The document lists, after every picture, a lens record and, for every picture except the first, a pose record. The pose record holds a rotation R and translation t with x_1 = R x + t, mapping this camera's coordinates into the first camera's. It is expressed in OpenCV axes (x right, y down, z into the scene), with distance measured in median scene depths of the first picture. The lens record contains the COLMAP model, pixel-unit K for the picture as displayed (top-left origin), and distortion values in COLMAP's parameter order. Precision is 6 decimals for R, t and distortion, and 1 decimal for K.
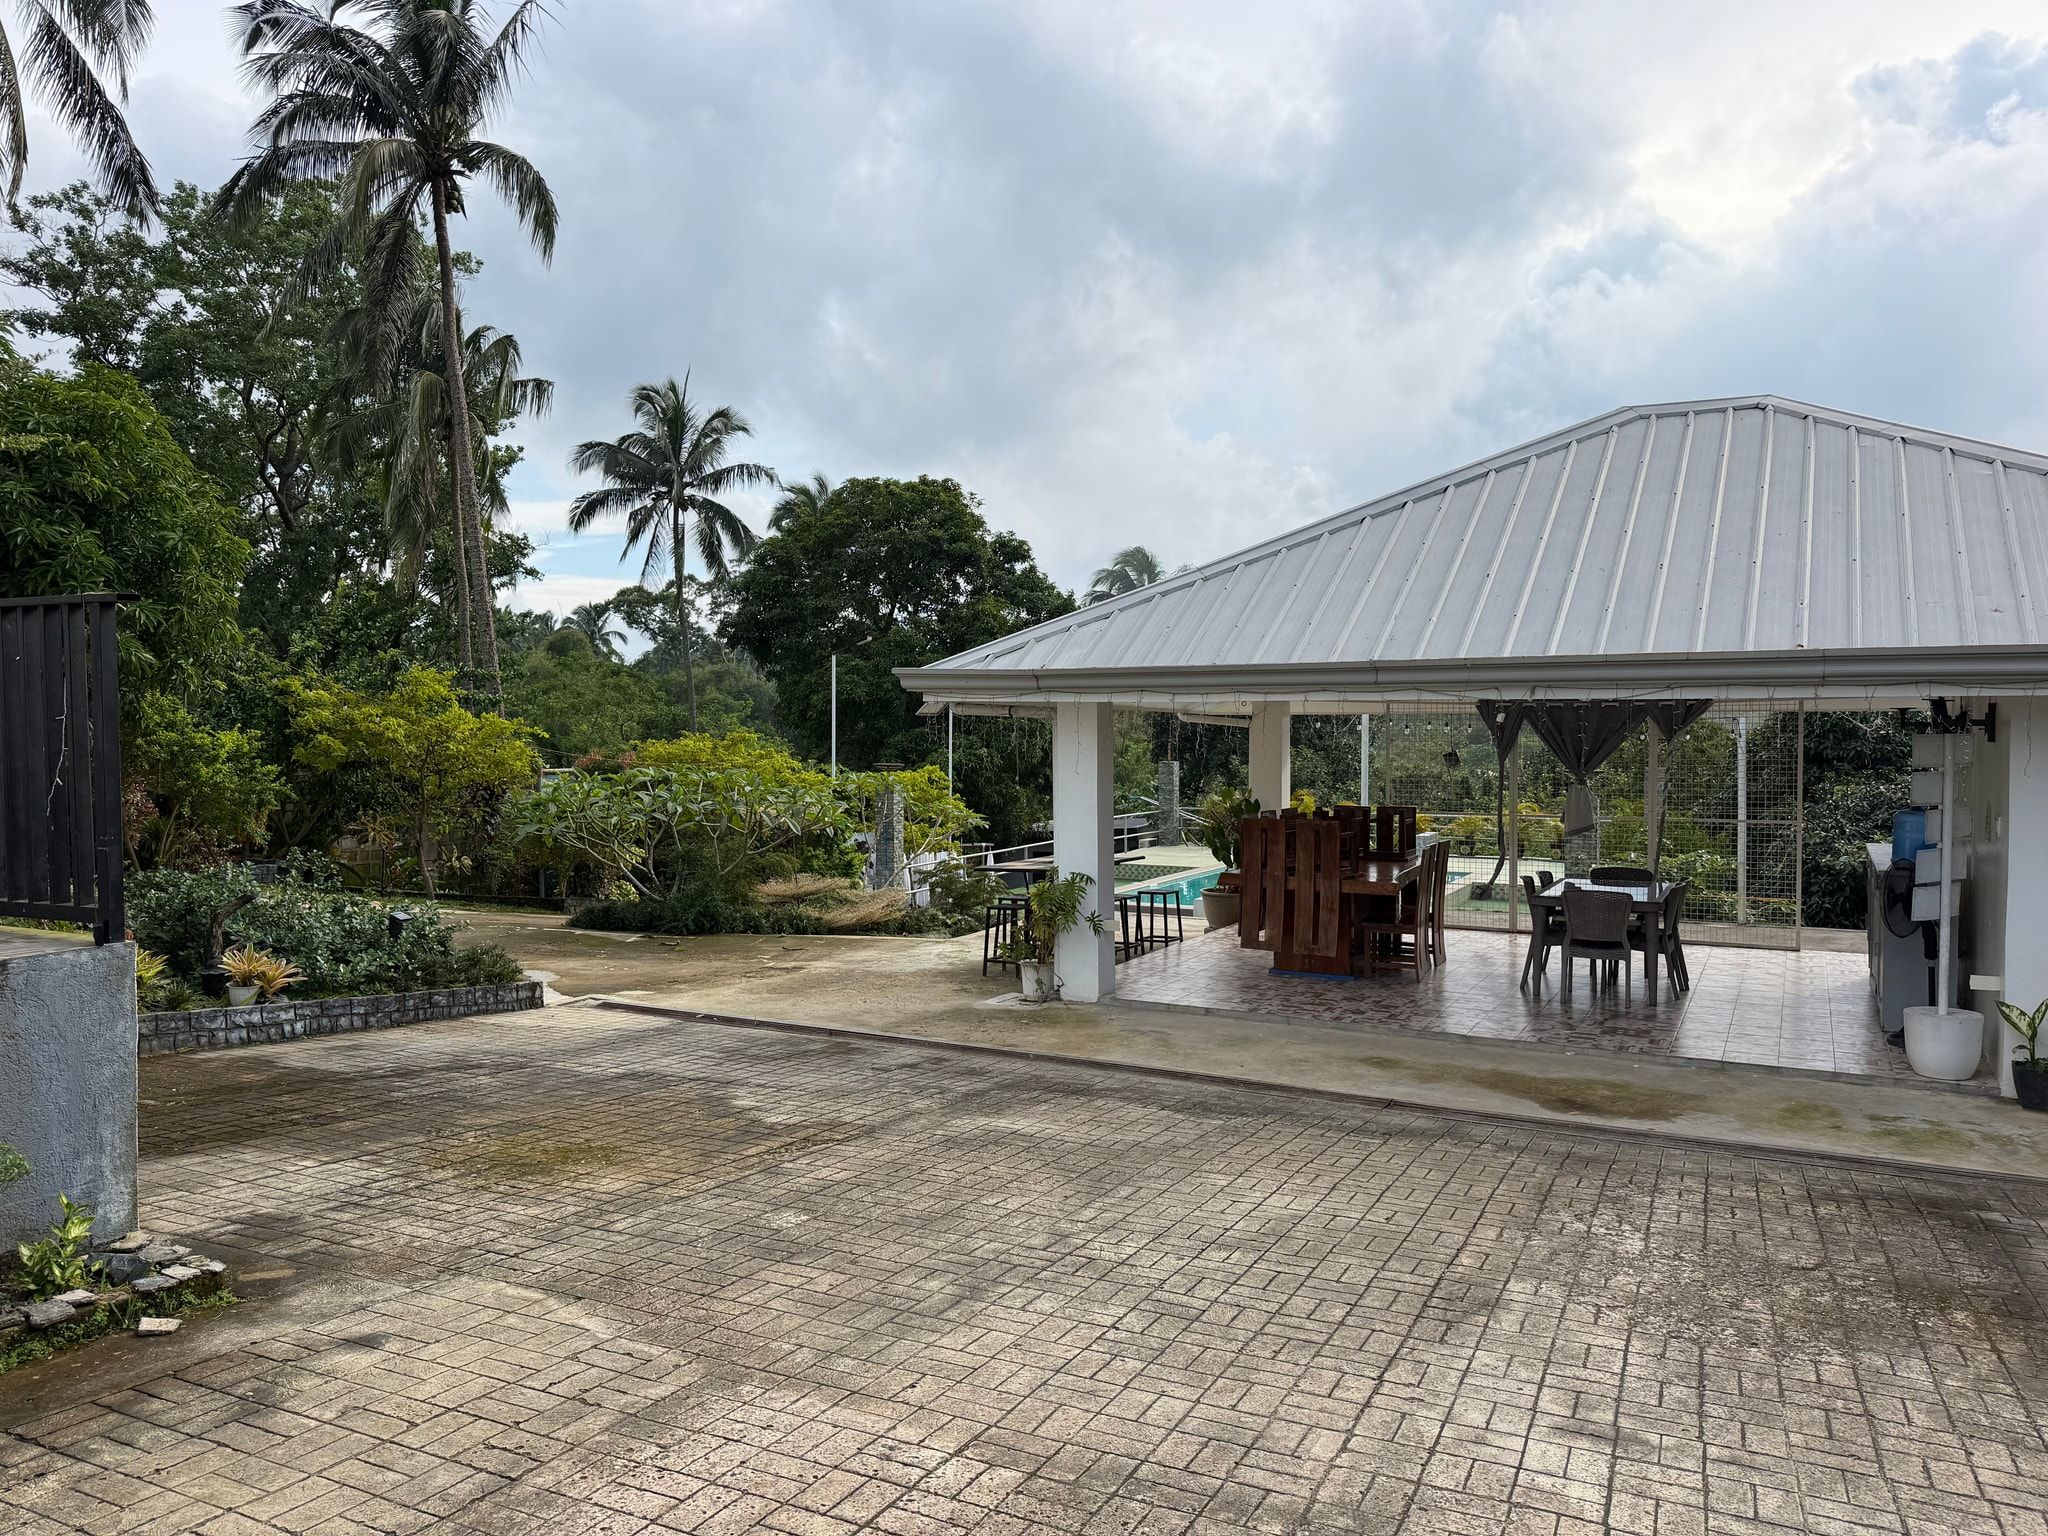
lens RADIAL K [[1387.9, 0, 1039.8], [0, 1387.9, 803.5], [0, 0, 1]] dist [0.045219, -0.076868]
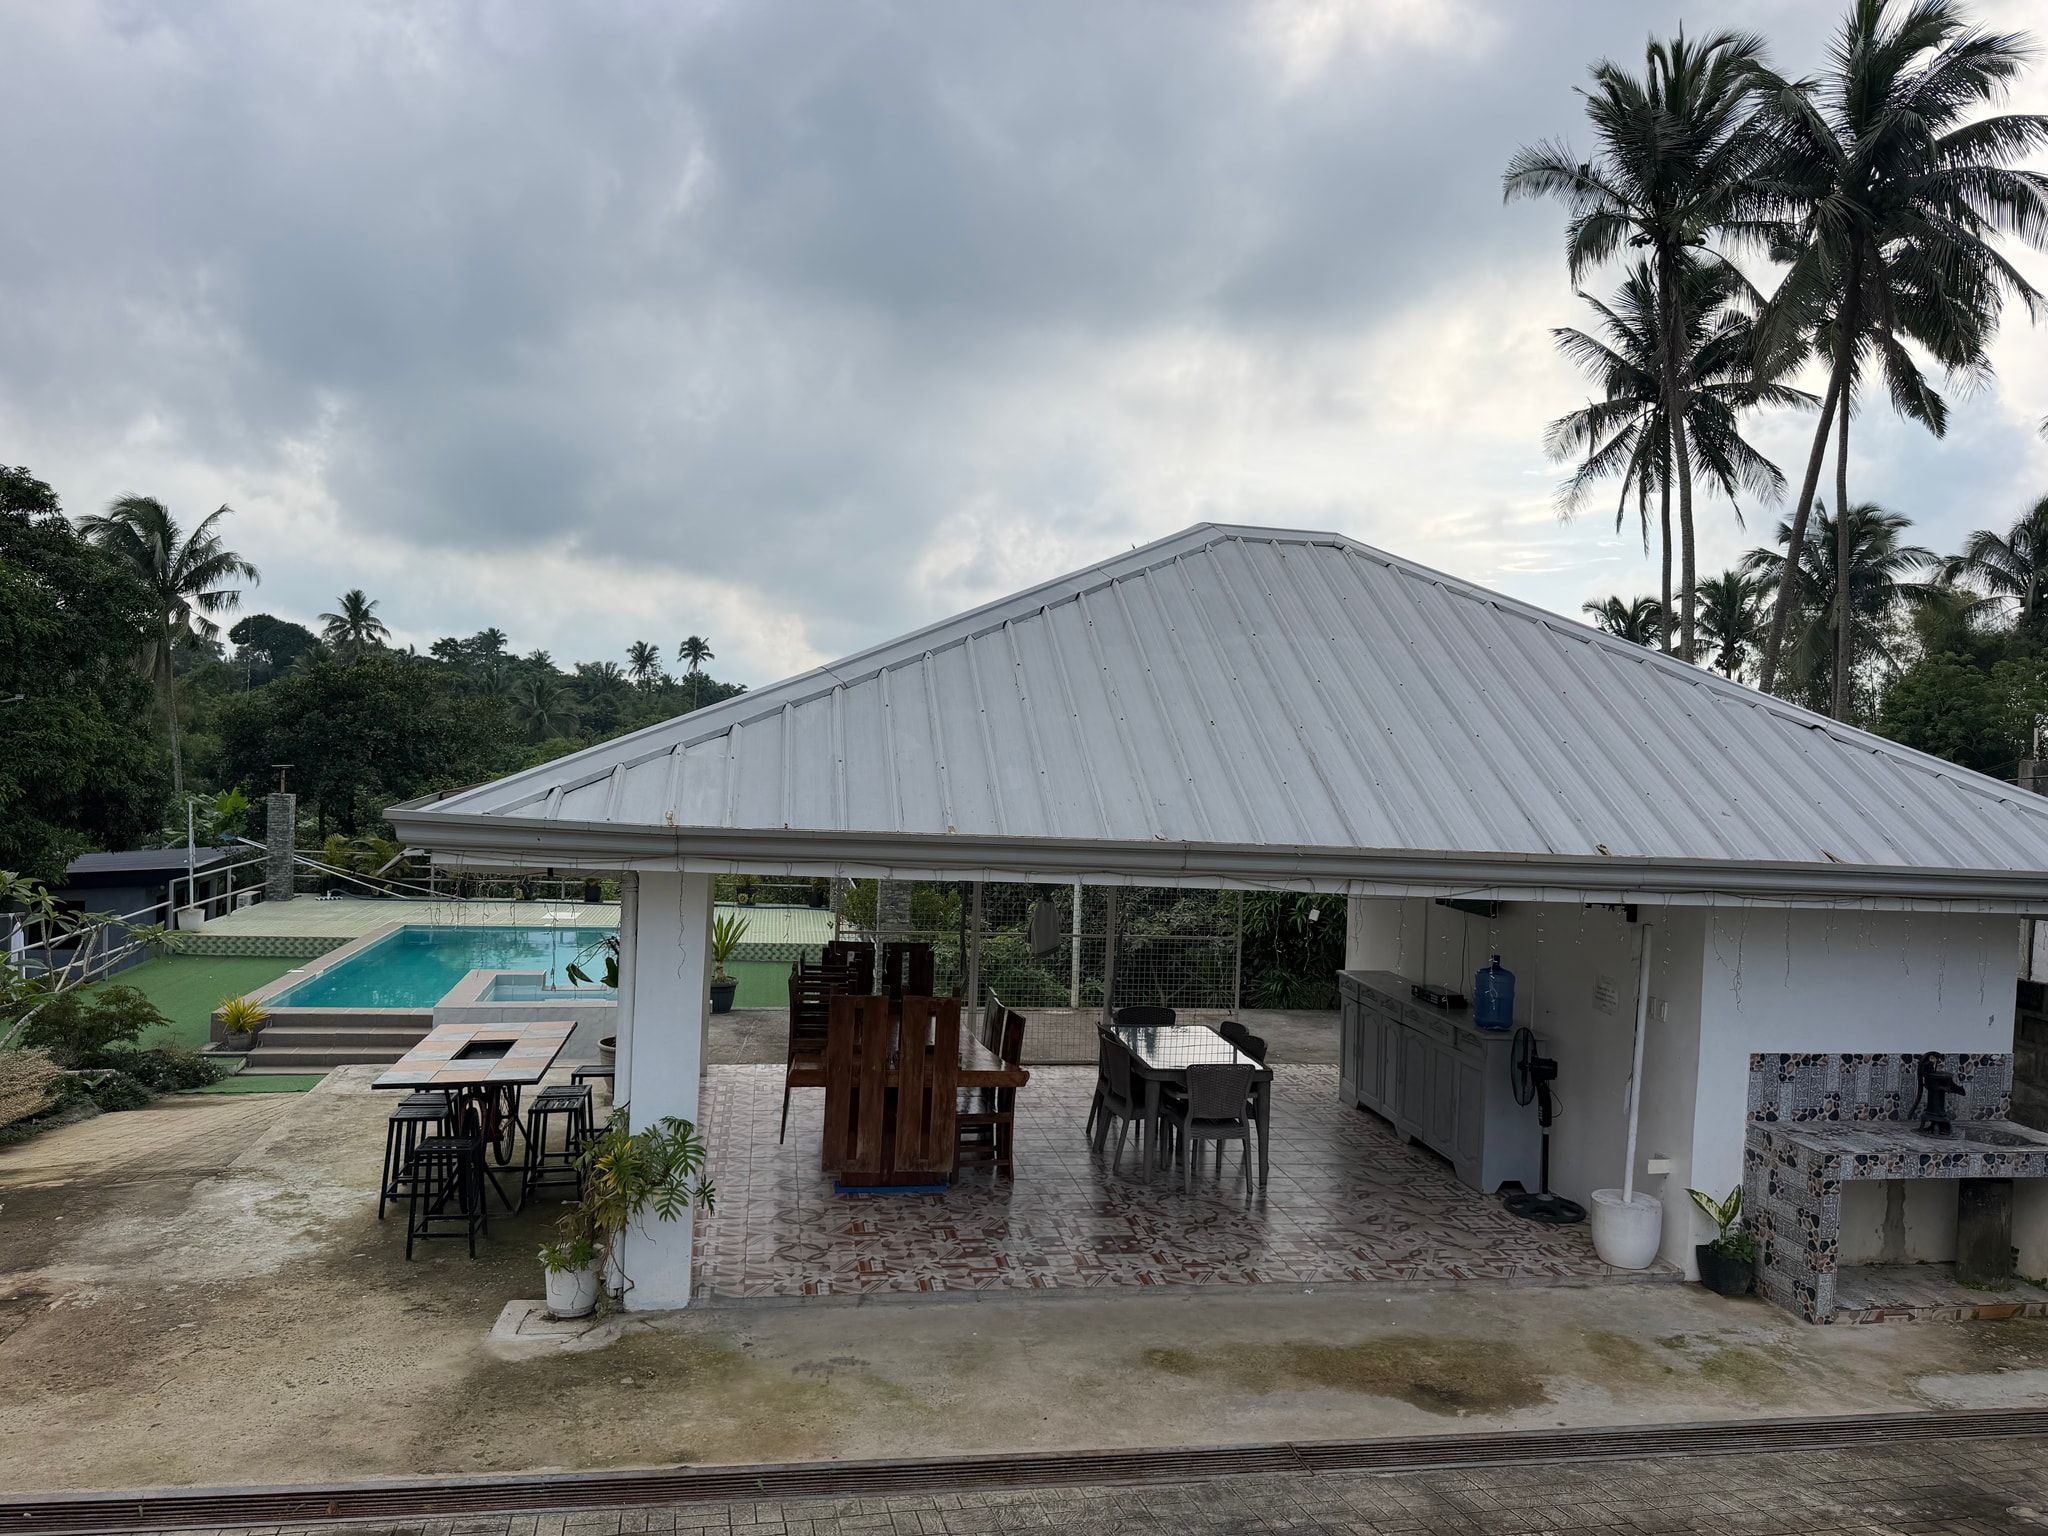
lens RADIAL K [[1401.4, 0, 1024.0], [0, 1401.4, 768.0], [0, 0, 1]] dist [0.056607, -0.062767]
pose [[0.784450, 0.025814, 0.619654, -0.075676], [-0.012310, 0.999585, -0.026058, -0.029223], [-0.620069, 0.012814, 0.784442, 0.105835]]
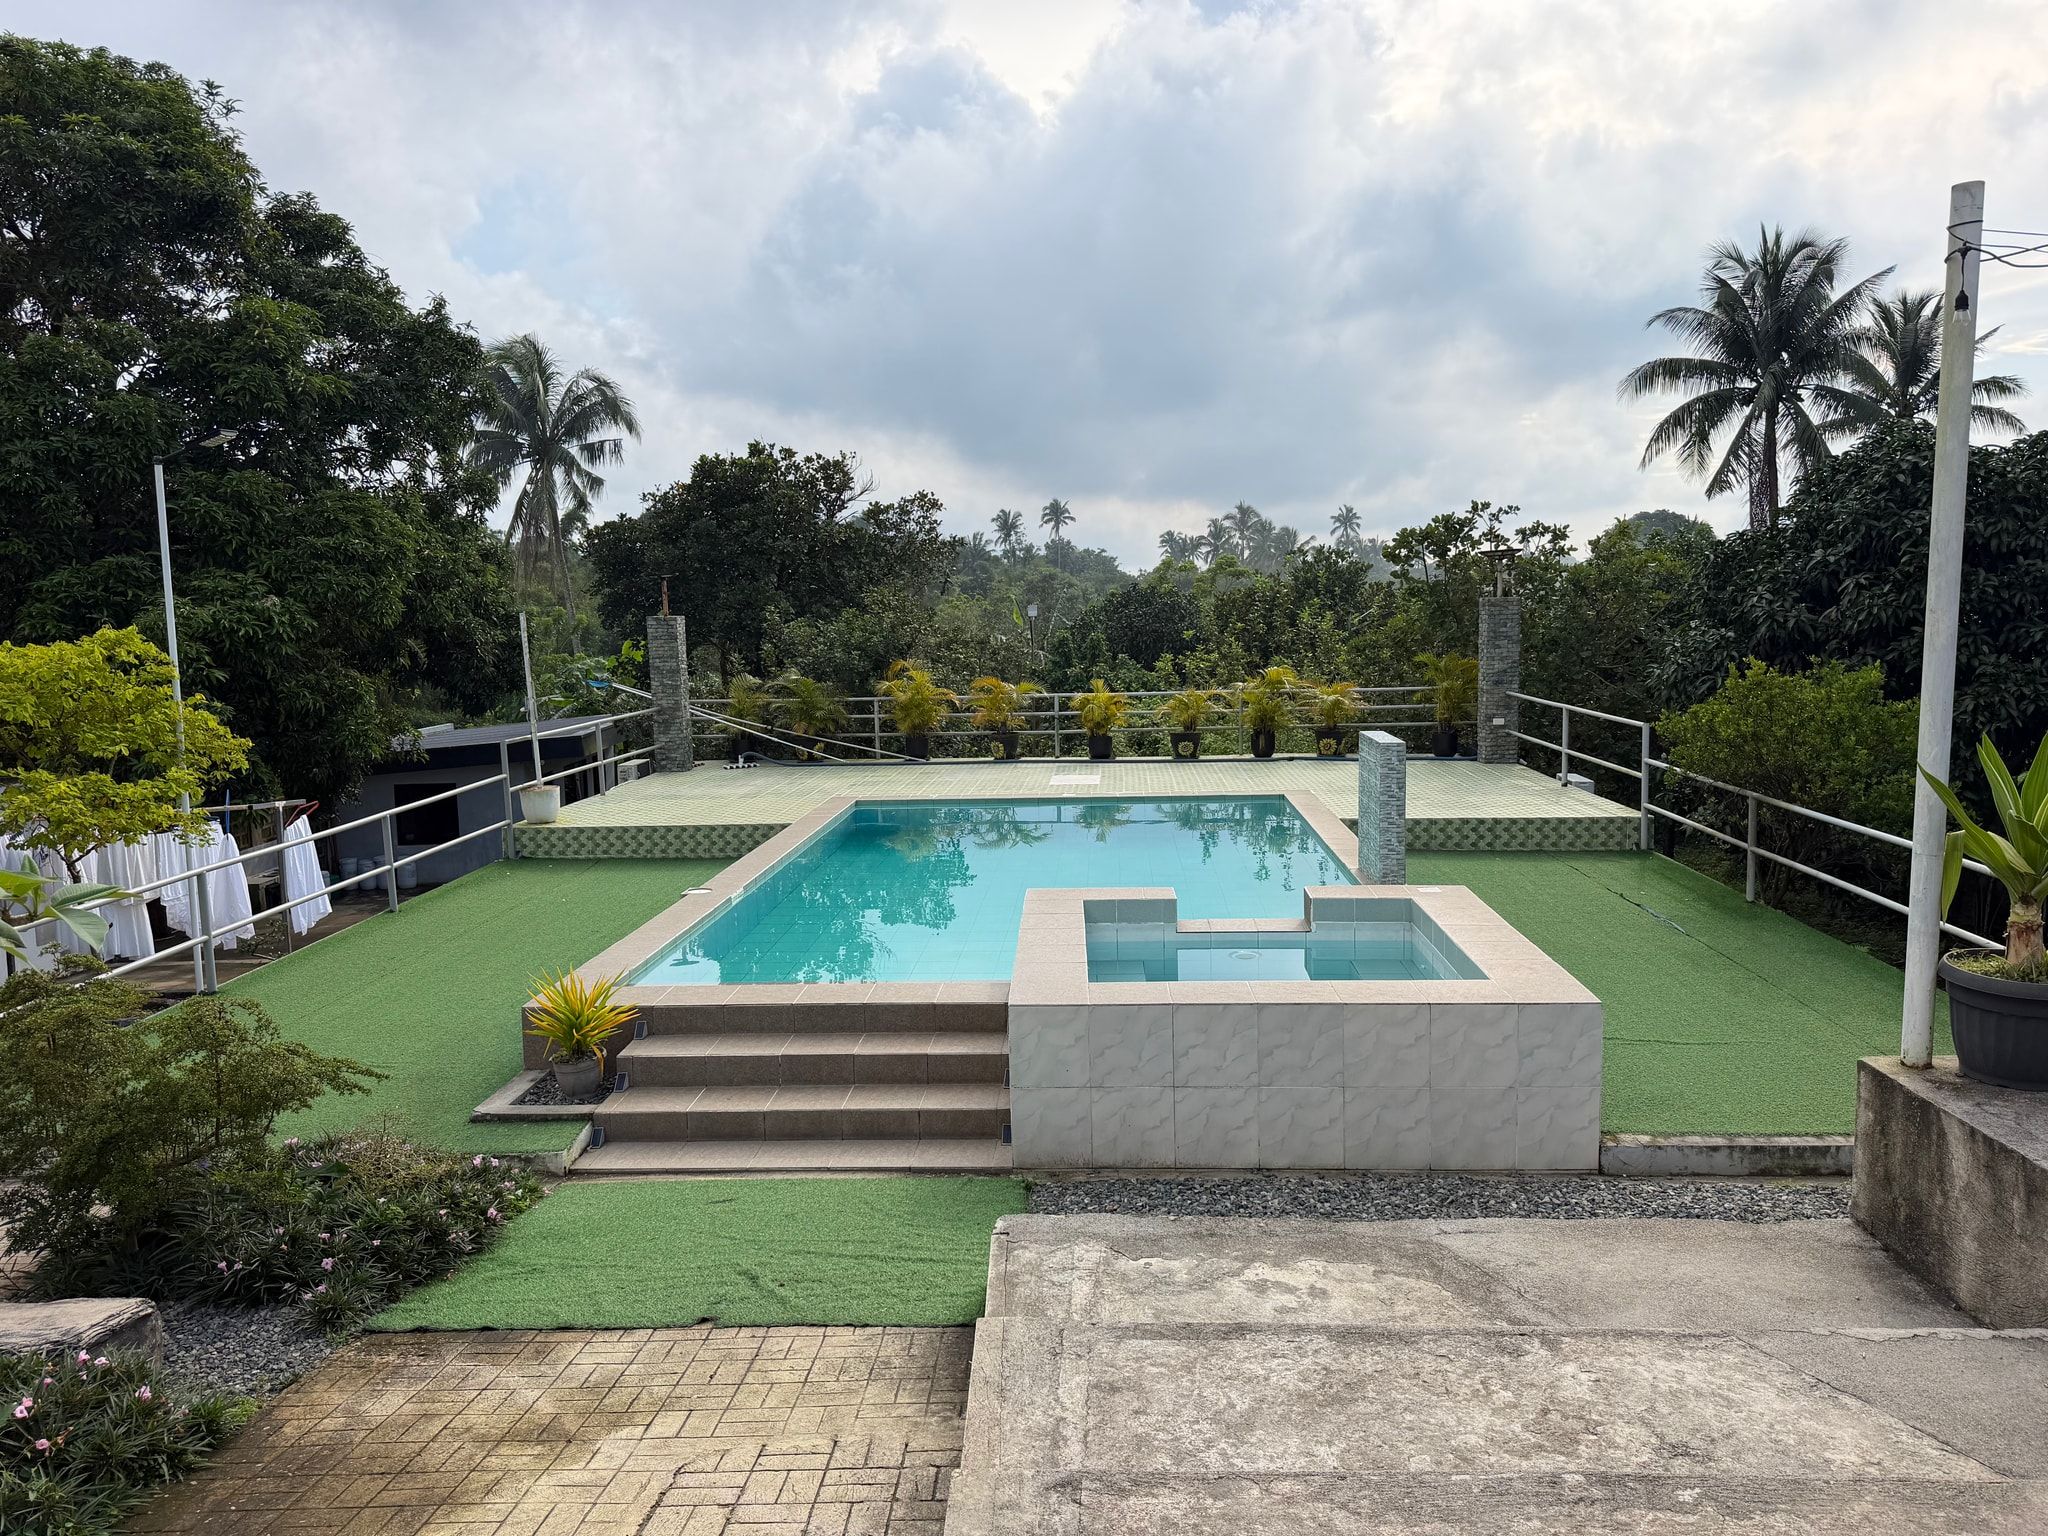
lens RADIAL K [[1401.4, 0, 1024.0], [0, 1401.4, 768.0], [0, 0, 1]] dist [0.056607, -0.062767]
pose [[0.913569, -0.066575, 0.401198, -0.003060], [0.043153, 0.996809, 0.067147, -0.002111], [-0.404388, -0.044030, 0.913527, 0.440581]]
